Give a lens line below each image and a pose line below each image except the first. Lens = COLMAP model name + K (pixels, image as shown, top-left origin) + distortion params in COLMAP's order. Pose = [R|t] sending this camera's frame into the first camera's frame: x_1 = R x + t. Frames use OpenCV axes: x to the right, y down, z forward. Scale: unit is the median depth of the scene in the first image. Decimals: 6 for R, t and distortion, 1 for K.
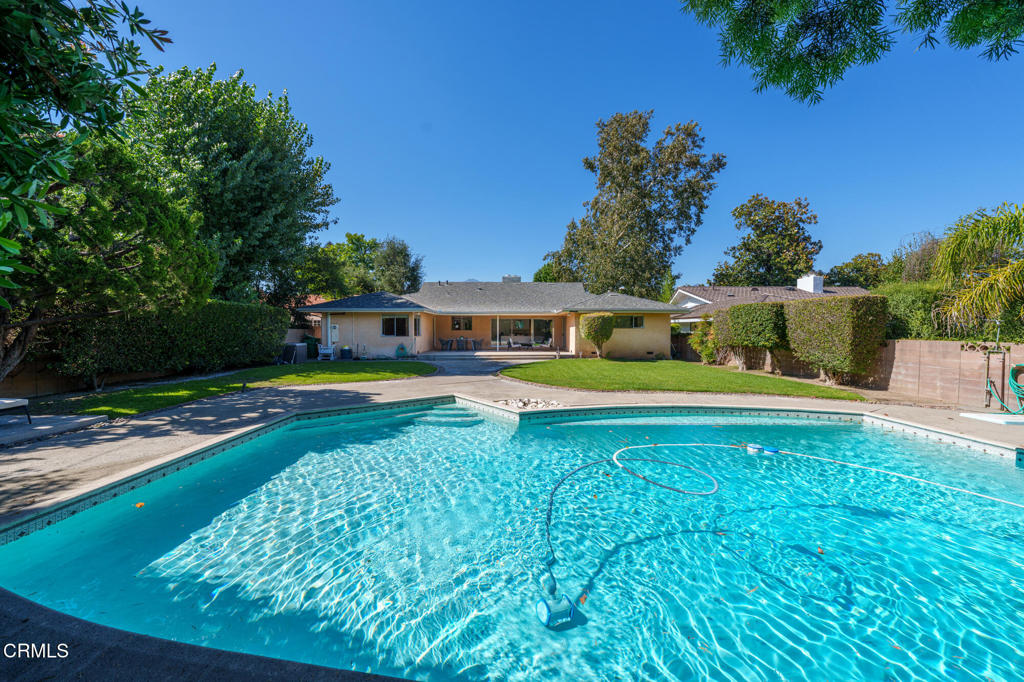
lens RADIAL K [[353.9, 0, 514.4], [0, 353.9, 340.9], [0, 0, 1]] dist [-0.001097, -0.000129]
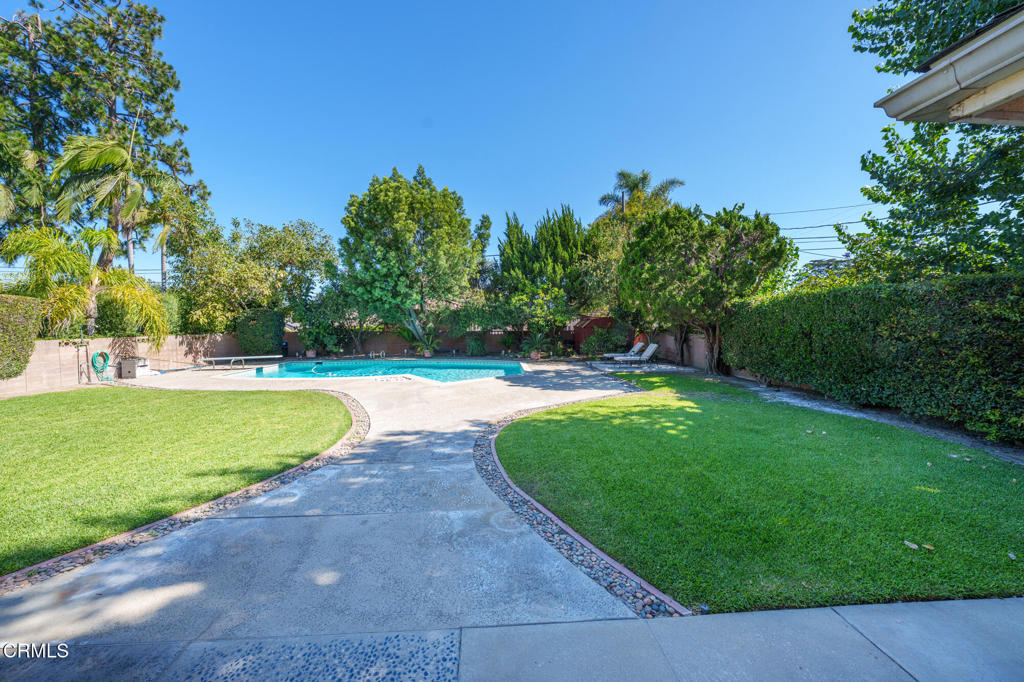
lens RADIAL K [[353.9, 0, 514.4], [0, 353.9, 340.9], [0, 0, 1]] dist [-0.001097, -0.000129]
pose [[-0.998654, 0.001127, -0.051856, -0.155640], [-0.003024, 0.996799, 0.079887, -0.045740], [0.051780, 0.079937, -0.995454, 1.055798]]
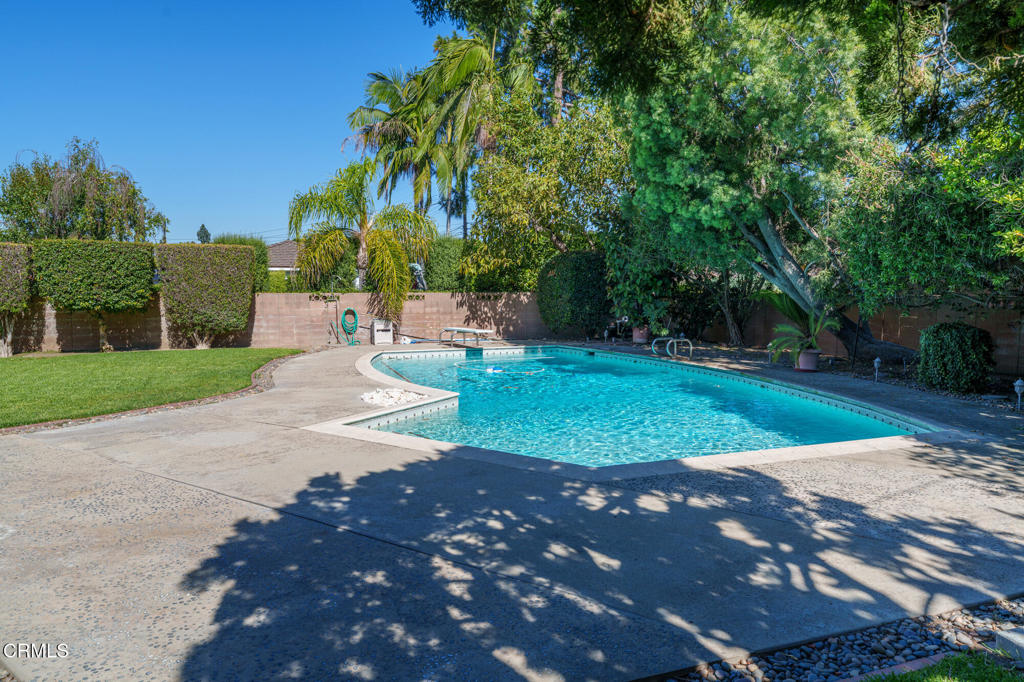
lens RADIAL K [[681.0, 0, 512.0], [0, 681.0, 341.0], [0, 0, 1]] dist [0.003449, -0.001453]
pose [[-0.337679, -0.079761, 0.937876, -0.498747], [0.028673, 0.995069, 0.094948, -0.015843], [-0.940824, 0.058953, -0.333727, 0.500486]]
